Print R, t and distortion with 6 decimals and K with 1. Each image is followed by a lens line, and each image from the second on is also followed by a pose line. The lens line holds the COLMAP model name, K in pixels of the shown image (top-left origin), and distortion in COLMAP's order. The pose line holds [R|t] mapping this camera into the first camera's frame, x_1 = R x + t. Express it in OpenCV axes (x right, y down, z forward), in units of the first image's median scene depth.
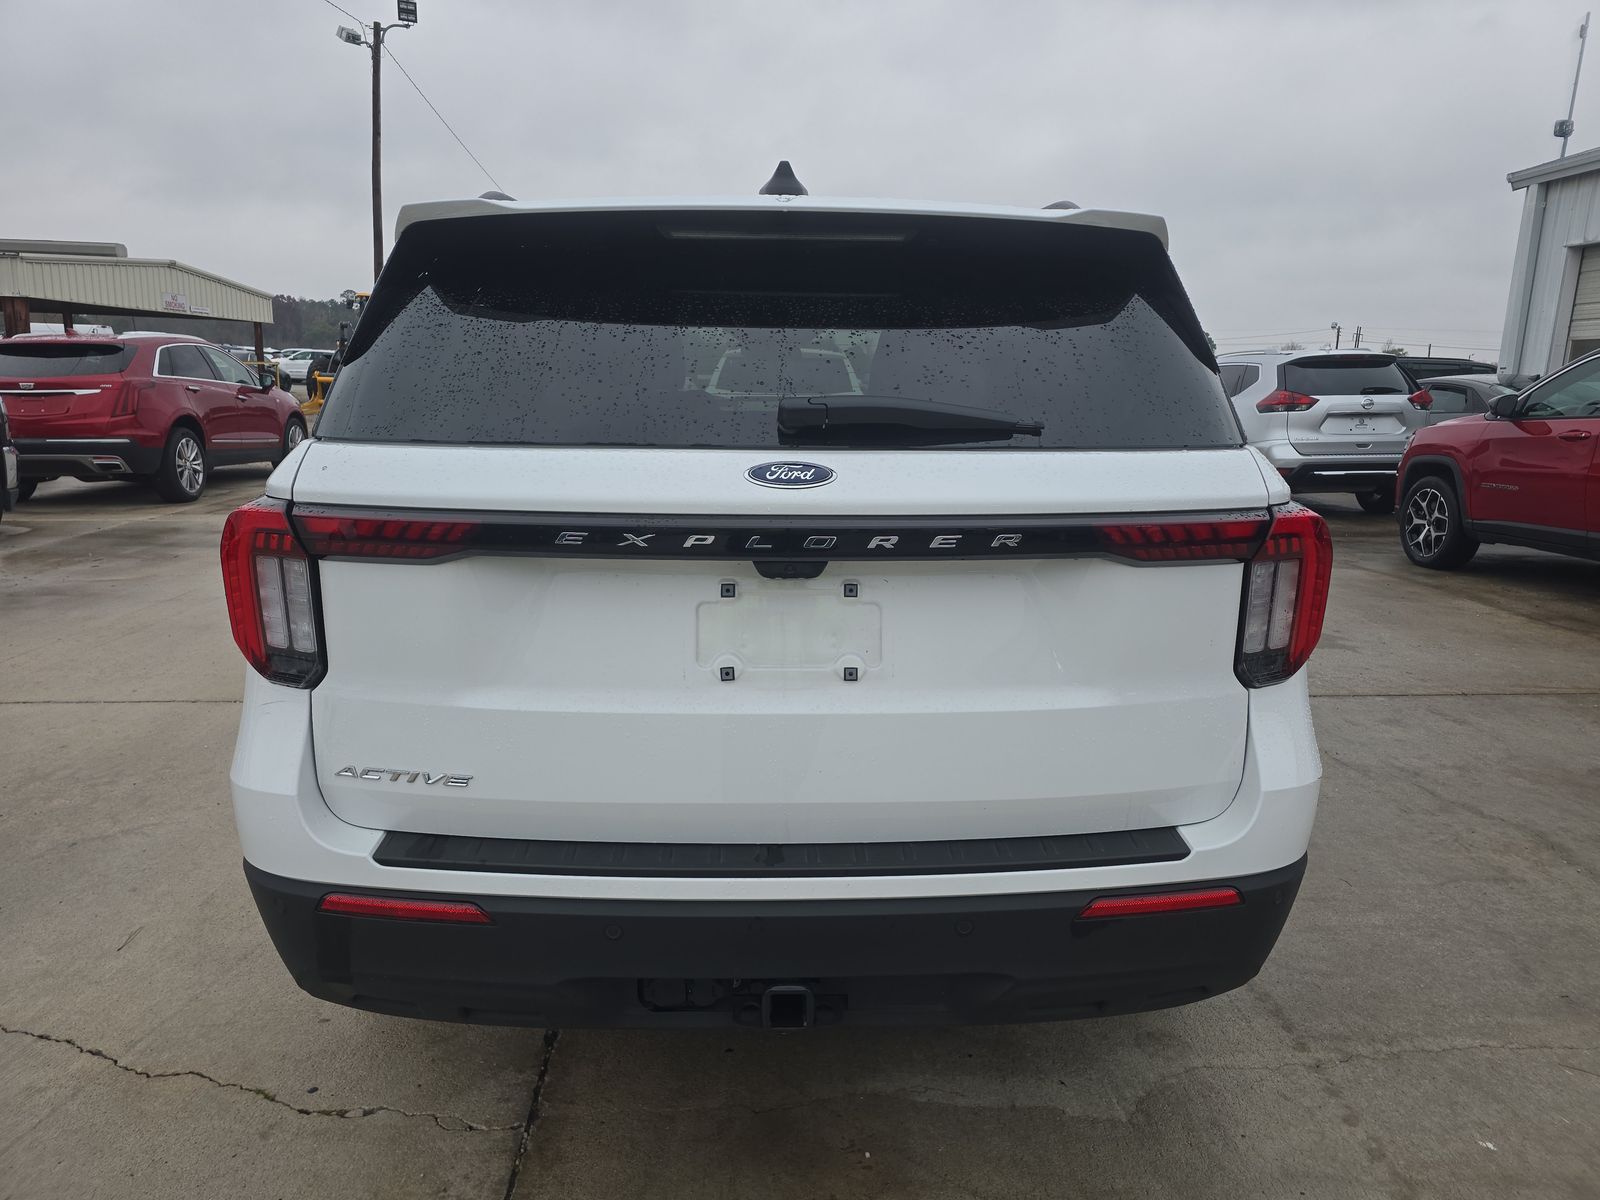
lens RADIAL K [[1079.7, 0, 804.8], [0, 1079.7, 590.8], [0, 0, 1]] dist [0.074944, -0.071632]
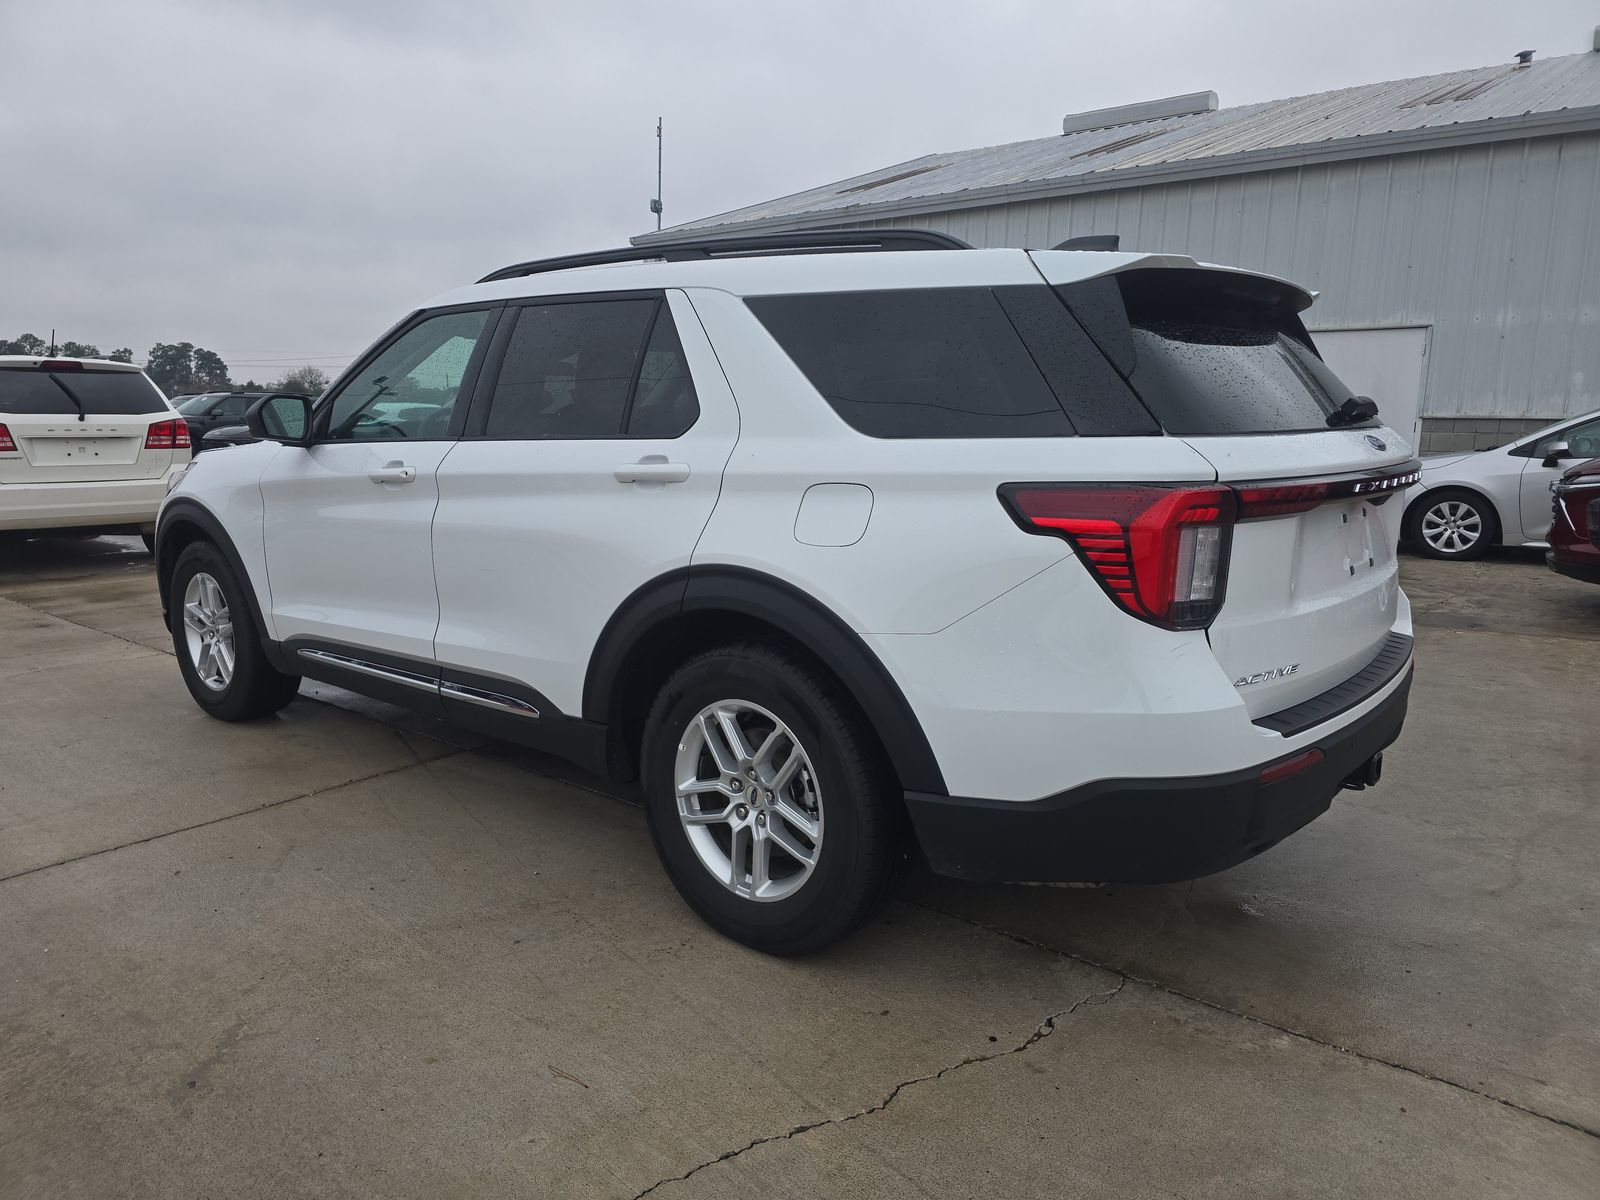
lens RADIAL K [[1079.7, 0, 804.8], [0, 1079.7, 590.8], [0, 0, 1]] dist [0.074944, -0.071632]
pose [[0.659551, -0.133103, 0.739781, -1.286215], [0.148883, 0.987831, 0.044997, -0.061716], [-0.736768, 0.080463, 0.671341, 0.364109]]
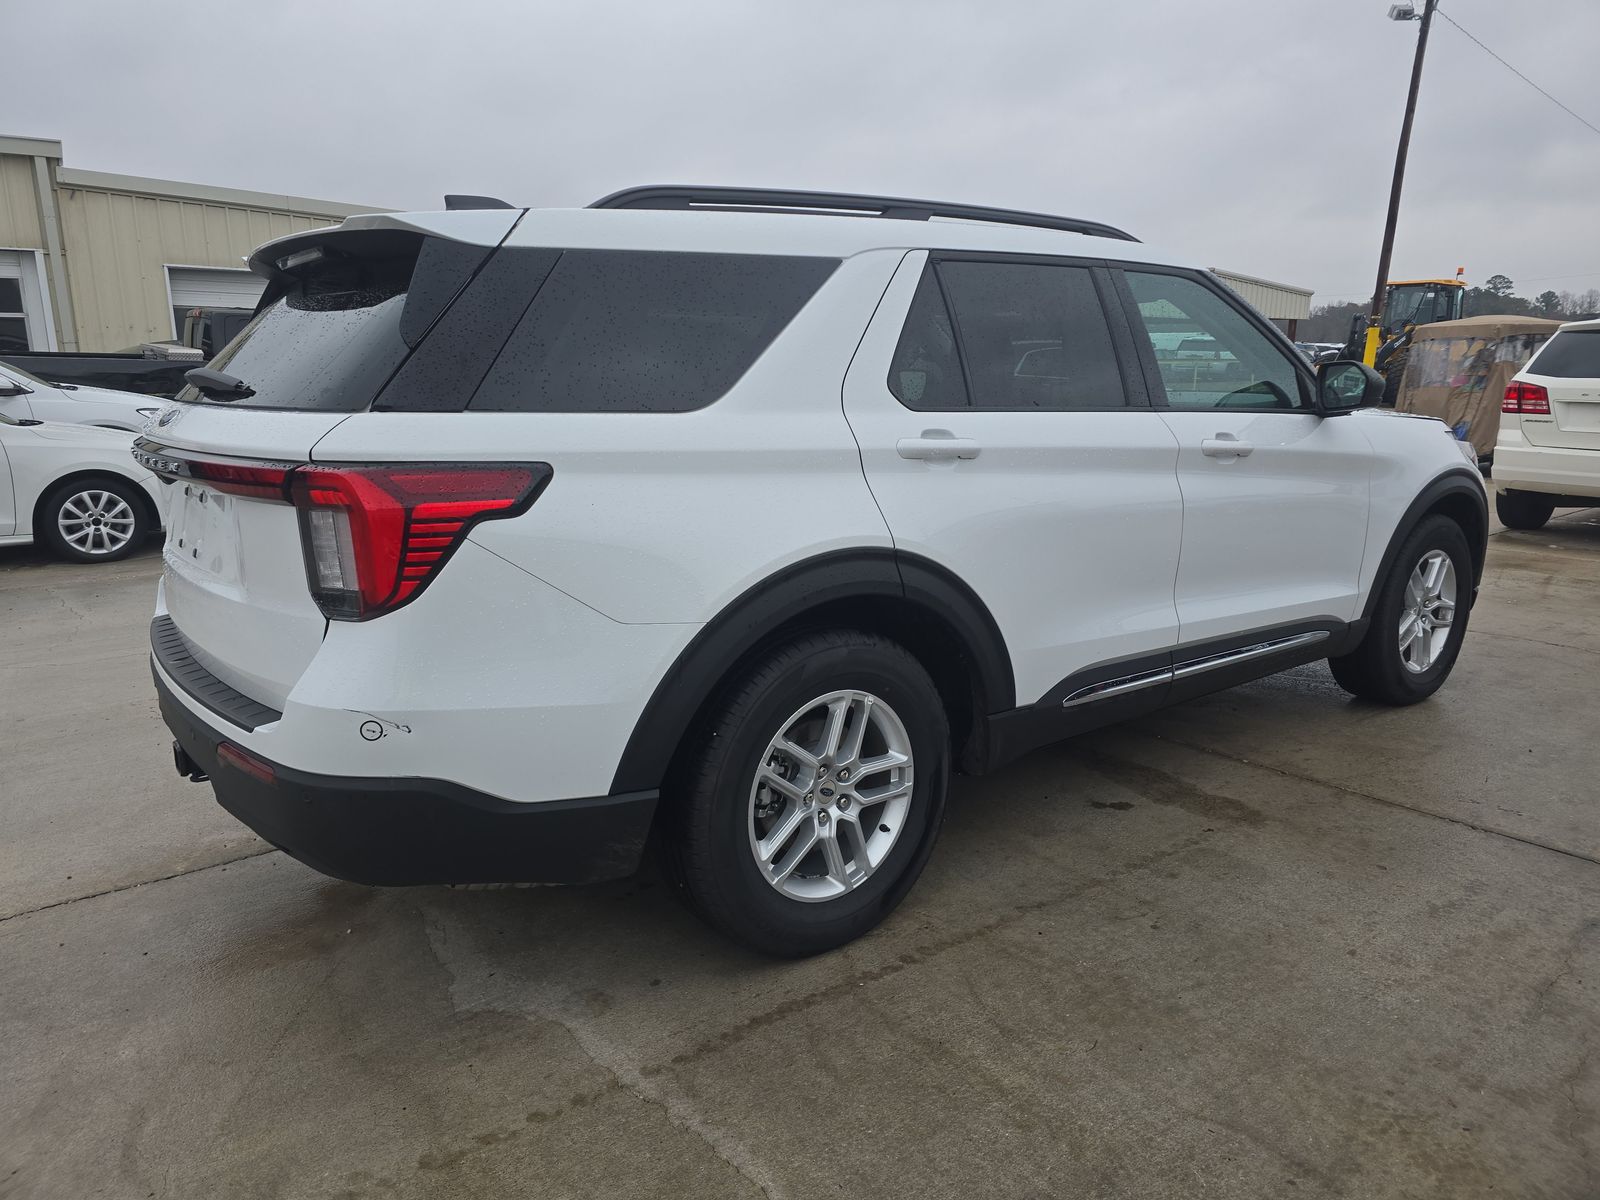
lens RADIAL K [[1079.7, 0, 804.8], [0, 1079.7, 590.8], [0, 0, 1]] dist [0.074944, -0.071632]
pose [[0.581180, 0.149534, -0.799919, 1.271331], [-0.146921, 0.986100, 0.077592, -0.081814], [0.800403, 0.072430, 0.595071, 0.552017]]
